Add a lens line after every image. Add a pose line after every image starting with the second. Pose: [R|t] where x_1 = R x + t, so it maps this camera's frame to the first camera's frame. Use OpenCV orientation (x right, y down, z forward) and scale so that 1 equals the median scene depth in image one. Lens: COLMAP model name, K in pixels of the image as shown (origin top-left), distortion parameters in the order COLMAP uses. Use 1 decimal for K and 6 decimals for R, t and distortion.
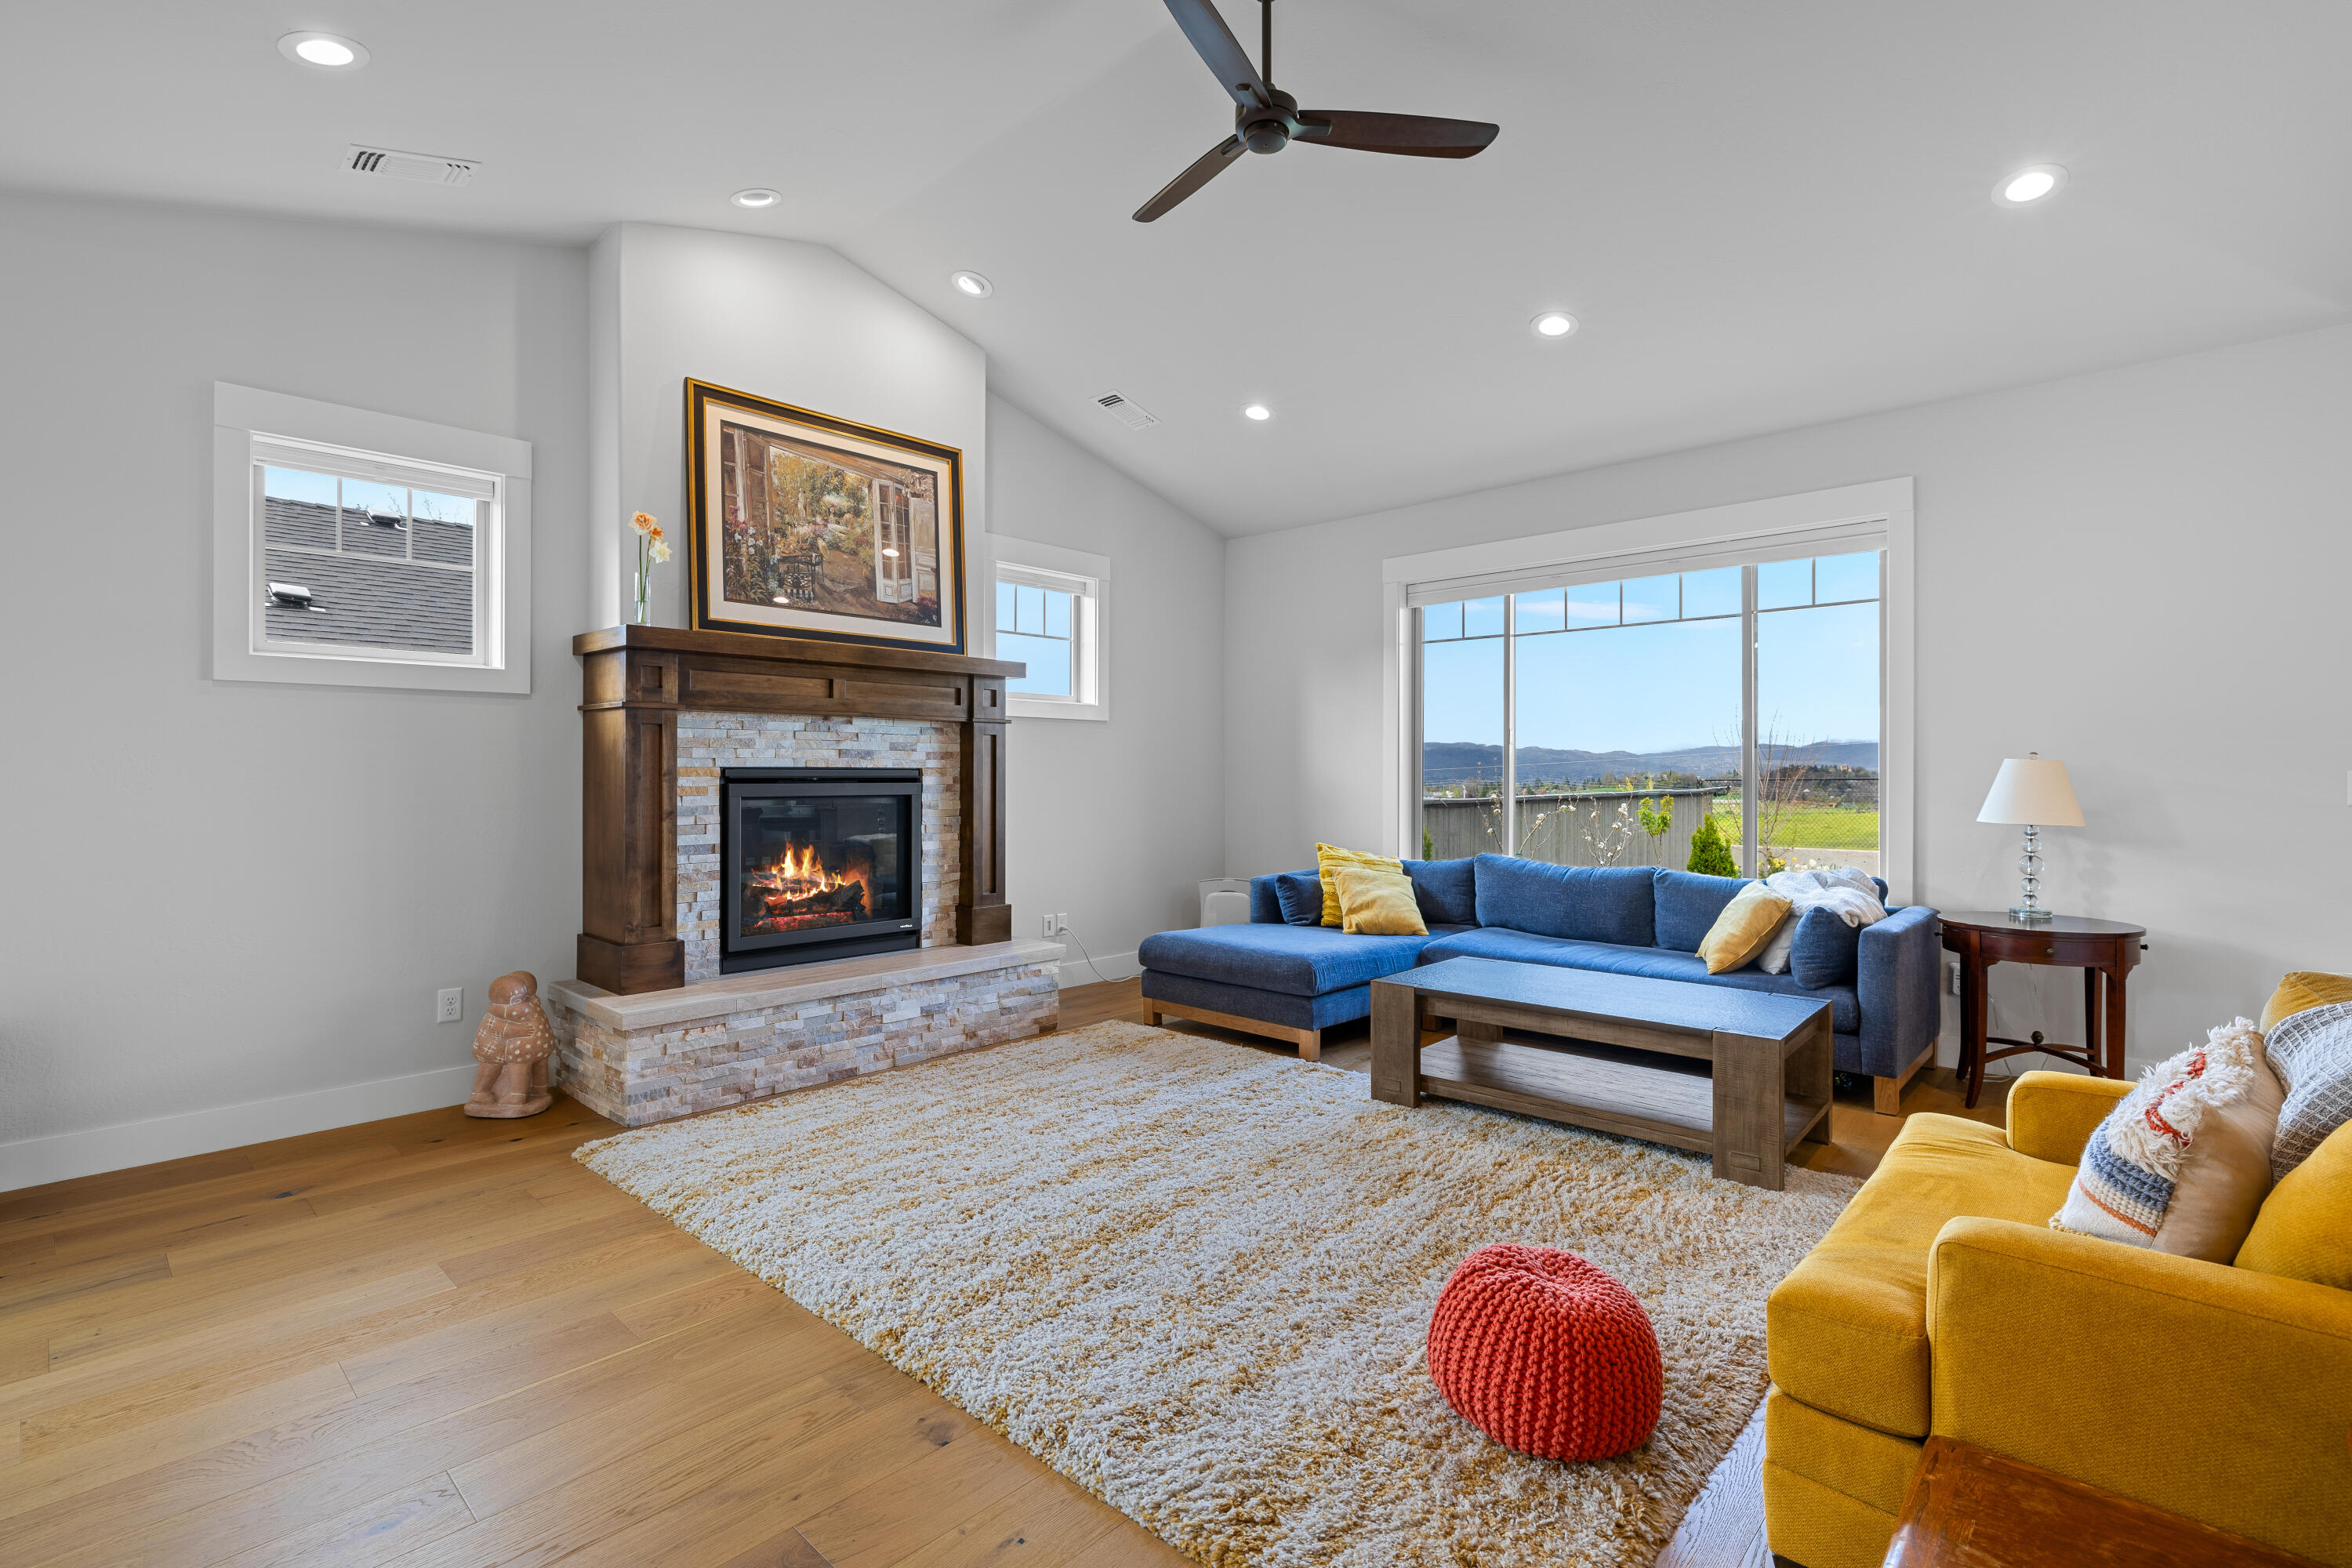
lens RADIAL K [[1096.0, 0, 1173.8], [0, 1096.0, 769.3], [0, 0, 1]] dist [-0.000763, -0.000068]
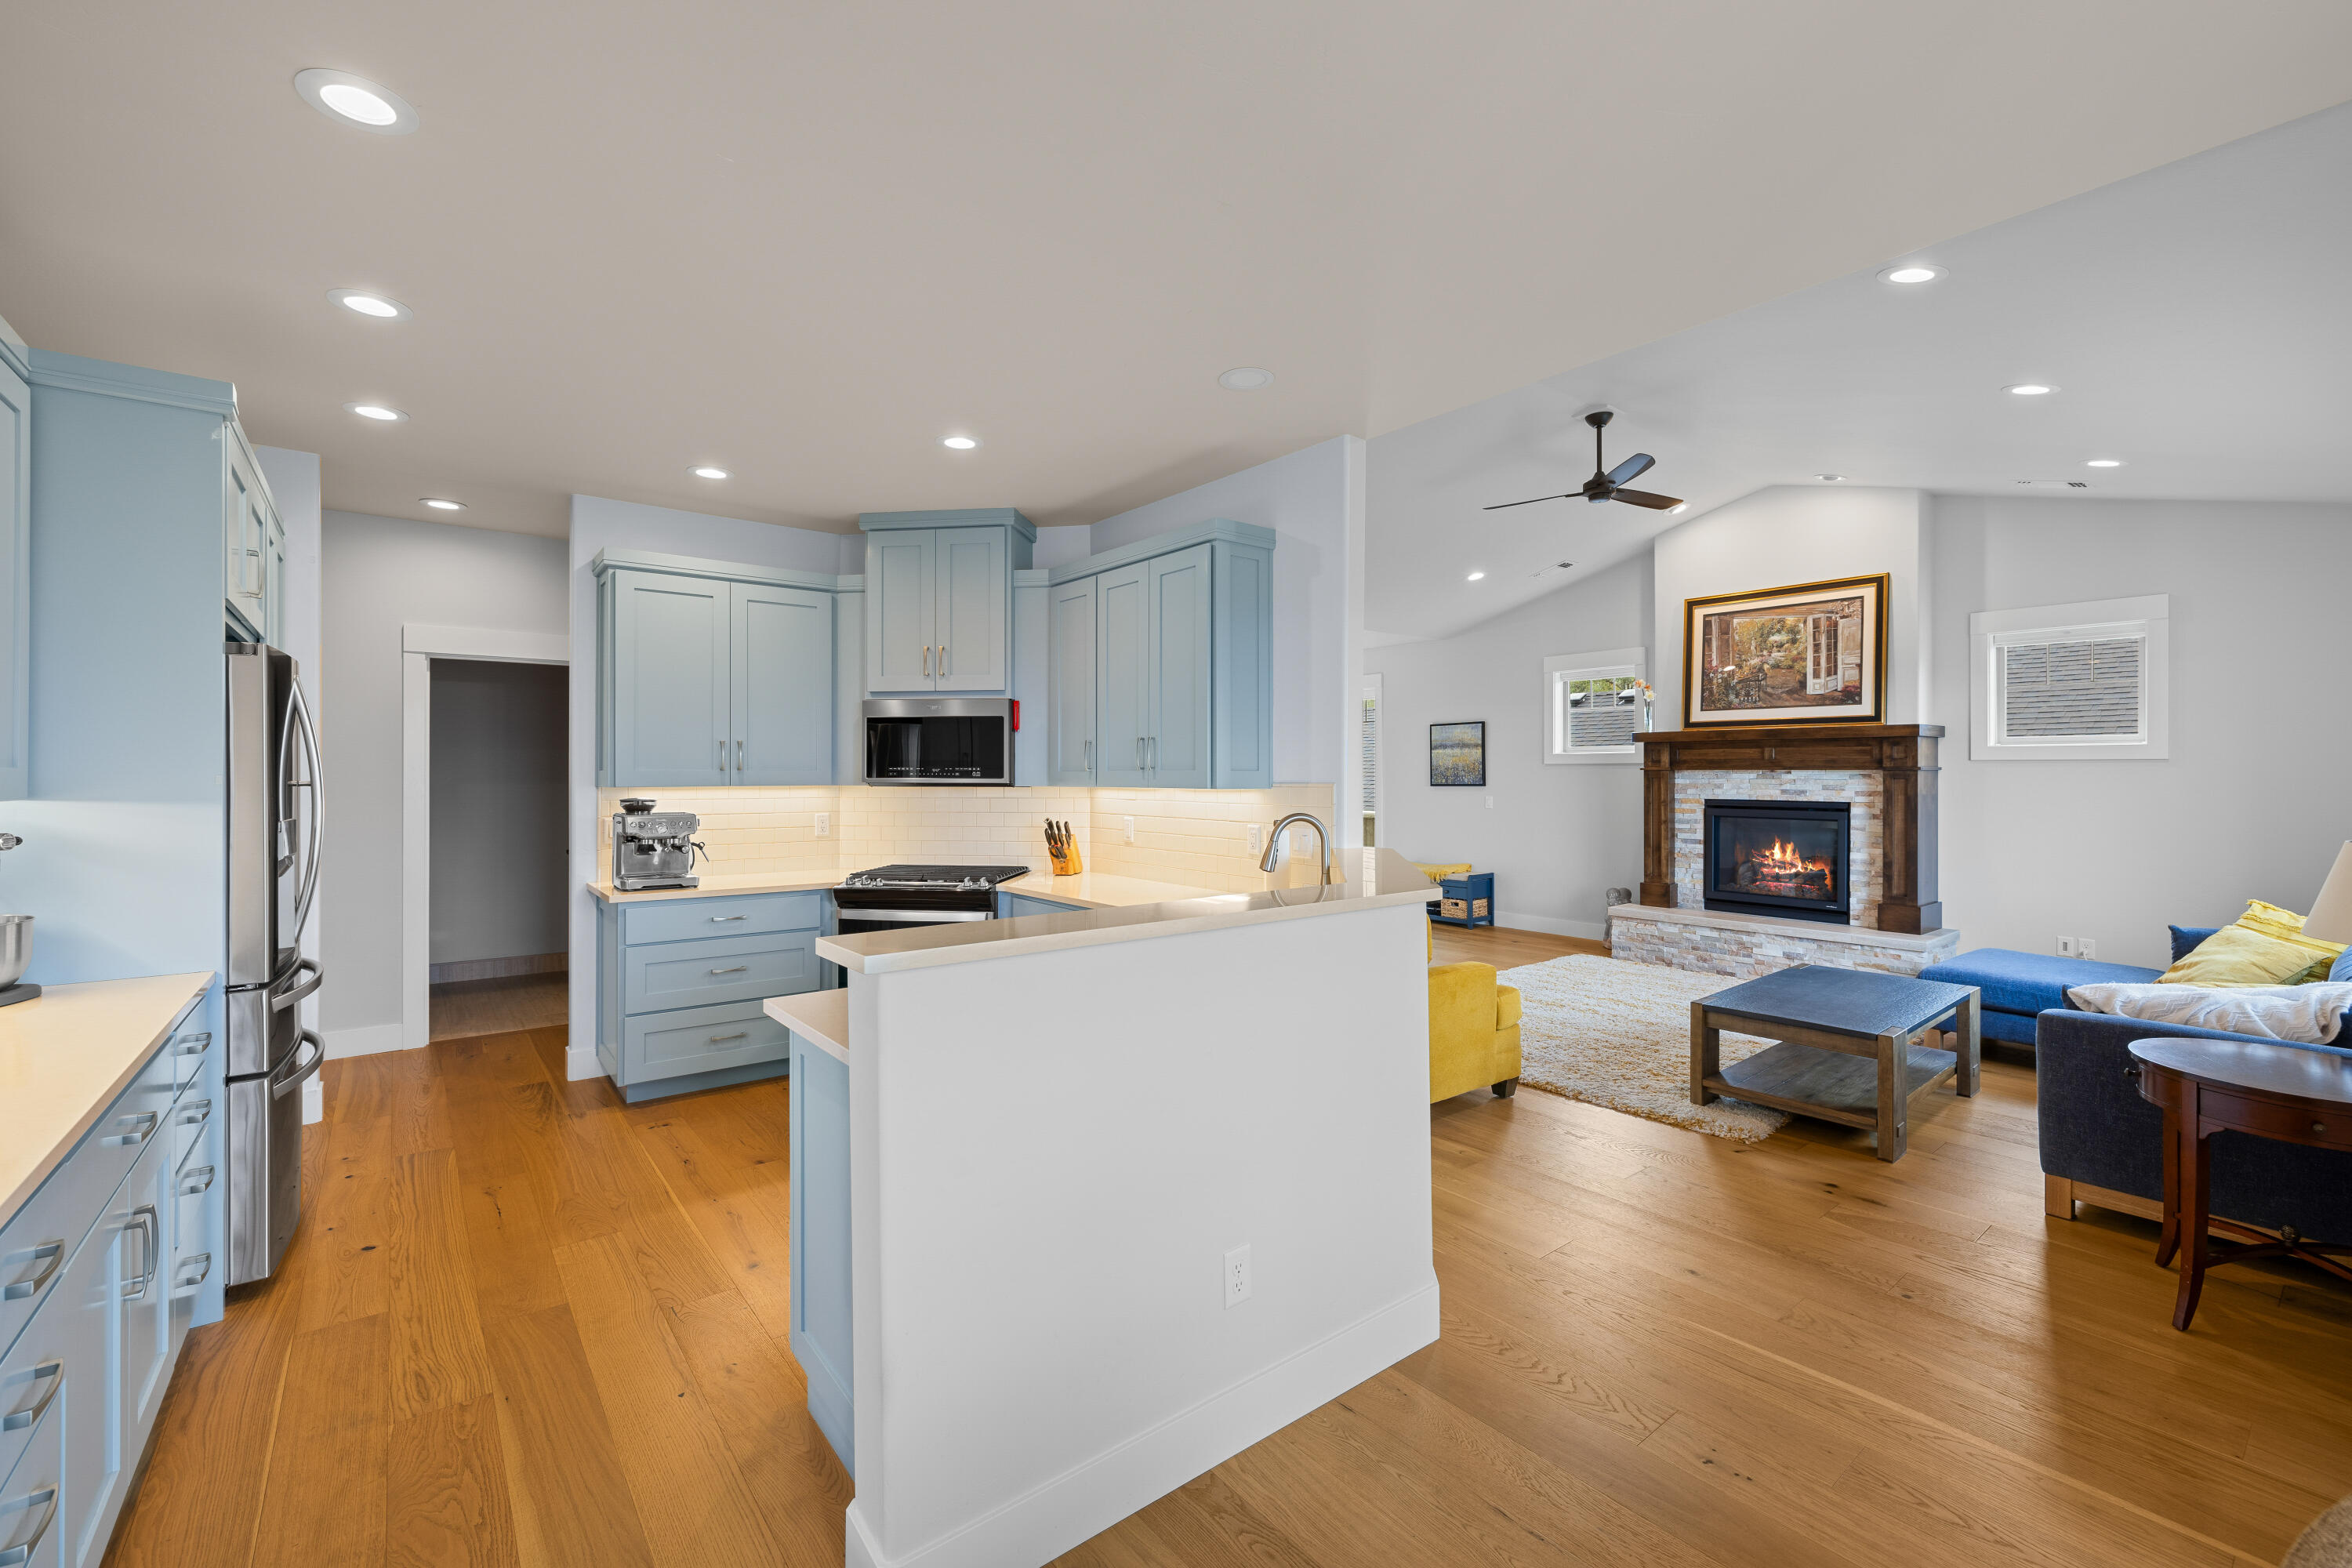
lens RADIAL K [[1003.1, 0, 1173.9], [0, 1003.1, 770.0], [0, 0, 1]] dist [0.000609, -0.000031]
pose [[-0.149329, -0.002884, -0.988783, 1.302823], [0.000562, 0.999995, -0.003001, -0.042905], [0.988787, -0.001003, -0.149327, 0.325342]]
